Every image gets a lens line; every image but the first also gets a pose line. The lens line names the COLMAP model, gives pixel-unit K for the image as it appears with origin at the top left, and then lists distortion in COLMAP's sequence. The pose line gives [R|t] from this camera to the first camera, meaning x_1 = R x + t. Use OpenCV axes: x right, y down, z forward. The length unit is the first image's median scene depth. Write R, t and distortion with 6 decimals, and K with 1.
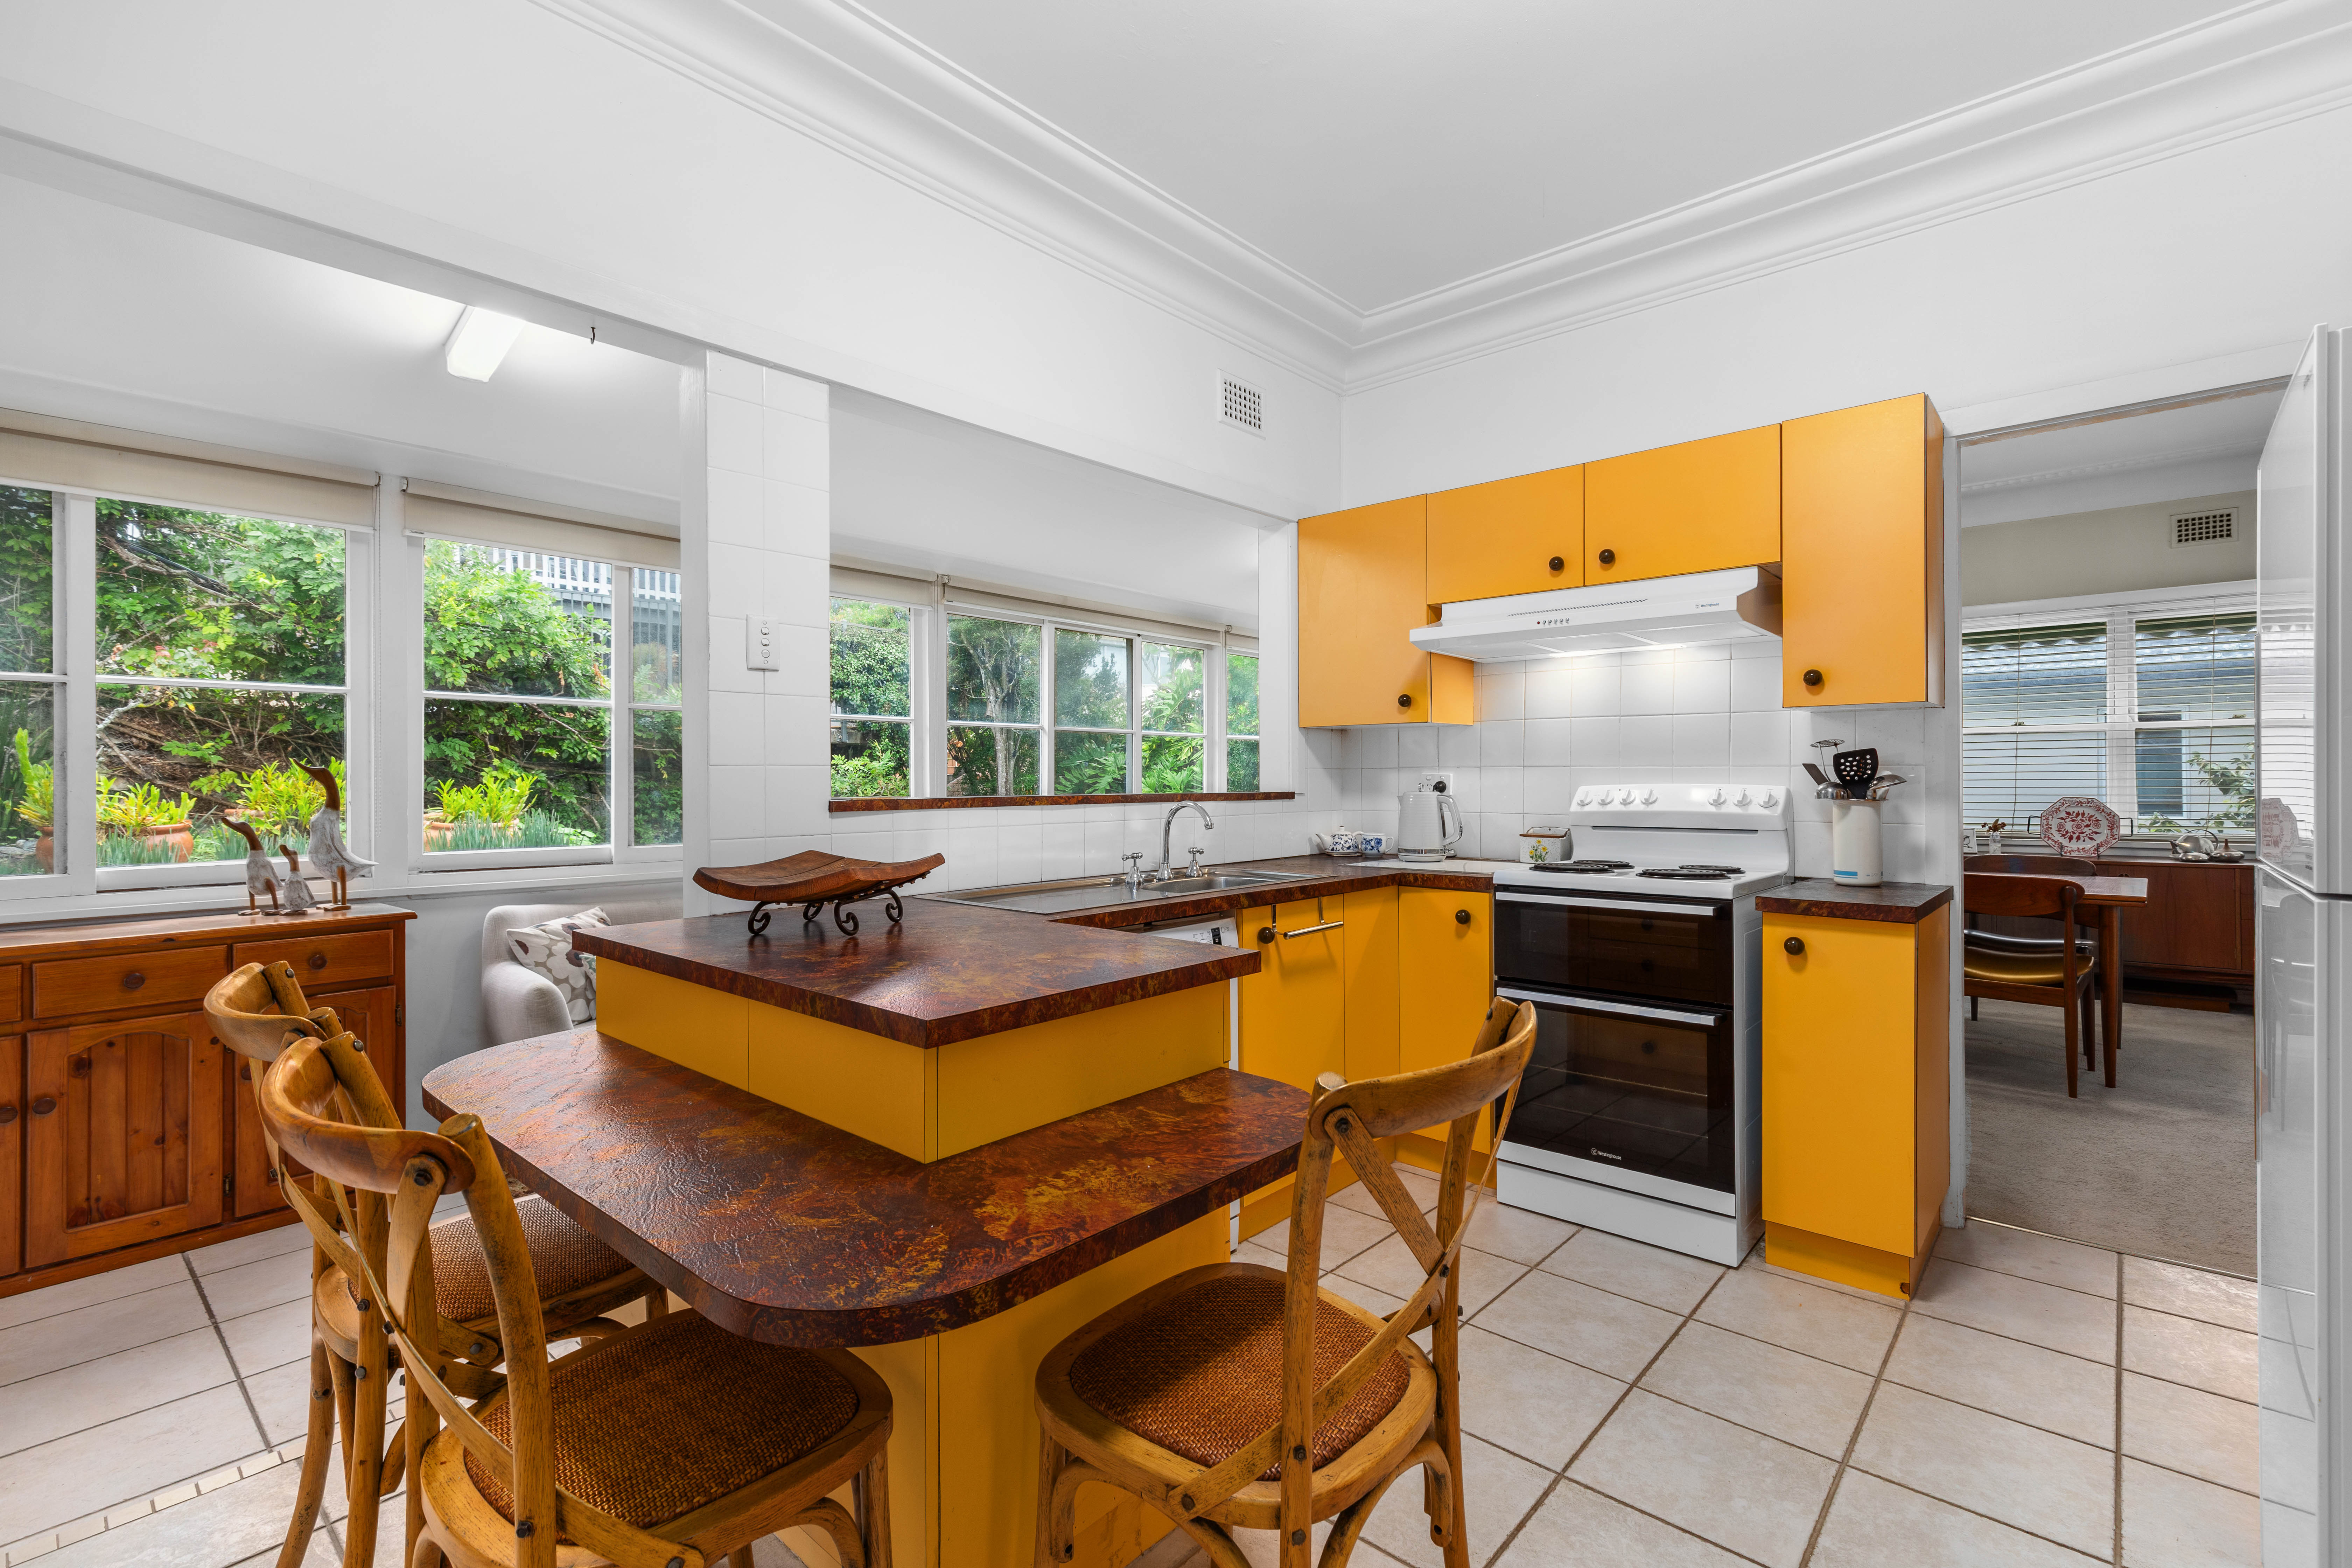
lens RADIAL K [[1063.2, 0, 1176.2], [0, 1063.2, 784.1], [0, 0, 1]] dist [-0.000260, 0.000237]
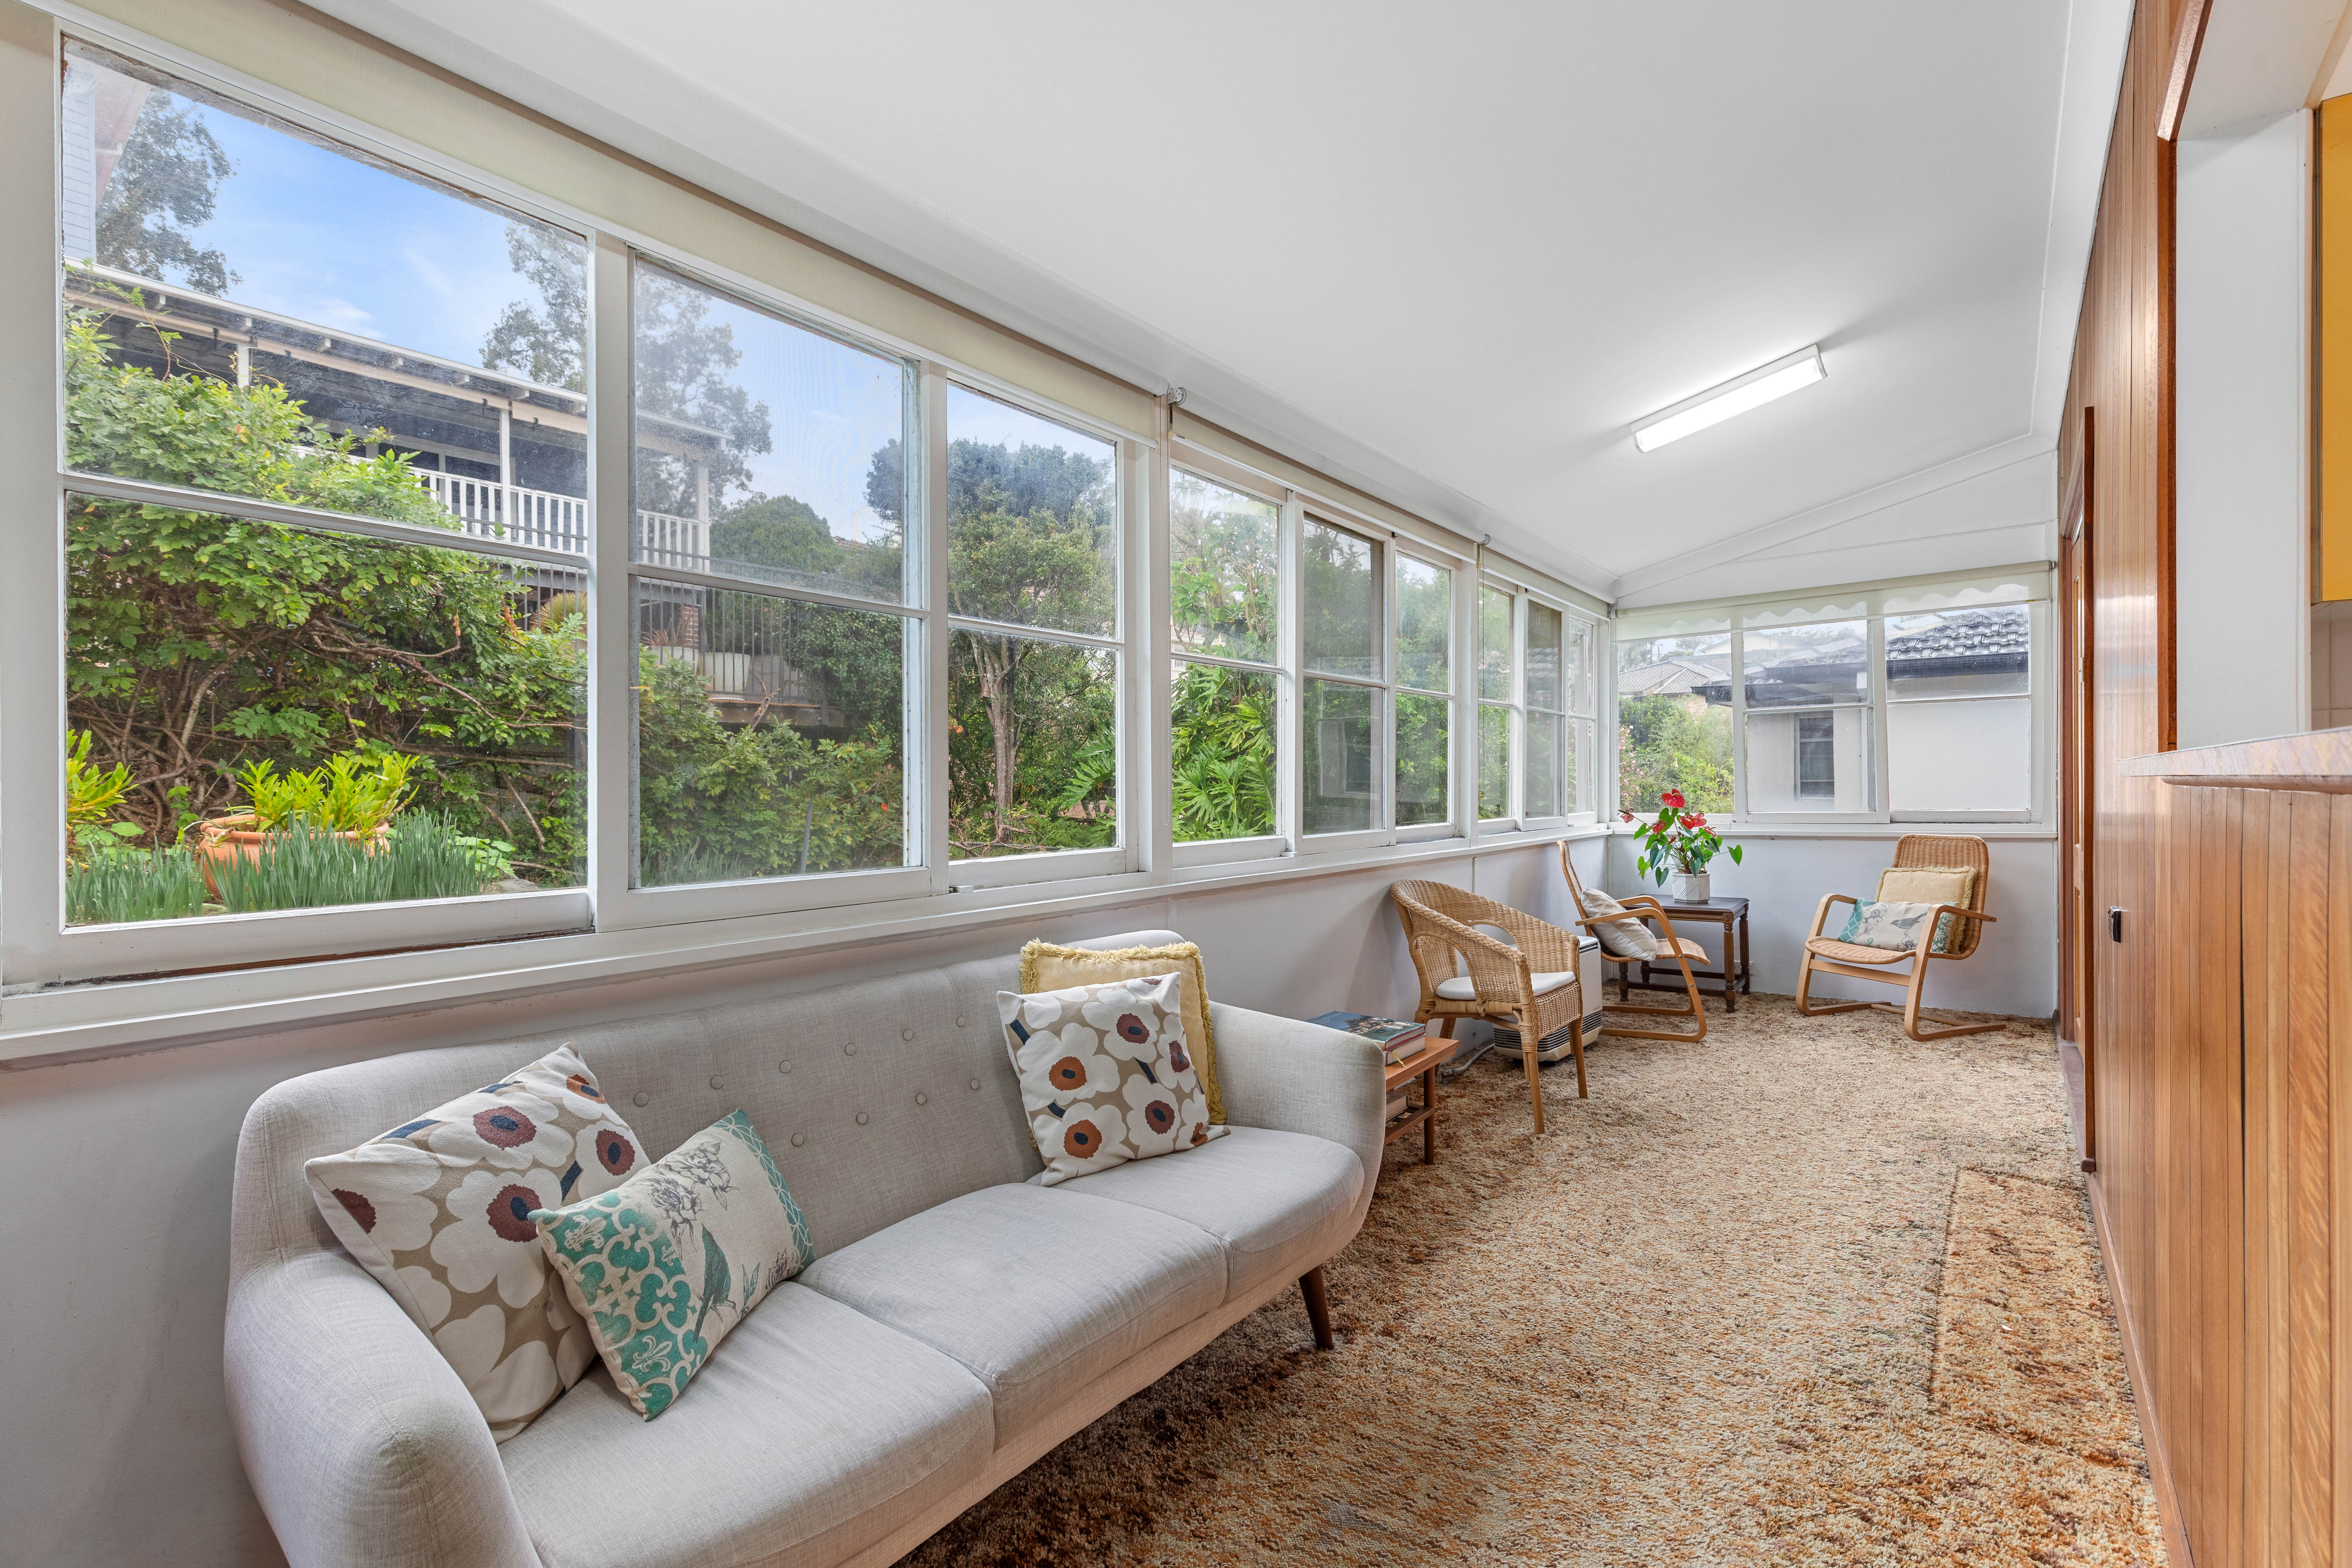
lens RADIAL K [[1063.2, 0, 1176.3], [0, 1063.2, 785.3], [0, 0, 1]] dist [-0.000260, 0.000237]
pose [[0.997366, -0.002784, 0.072476, -0.168565], [0.002618, 0.999994, 0.002389, 0.007905], [-0.072482, -0.002193, 0.997367, 0.286679]]
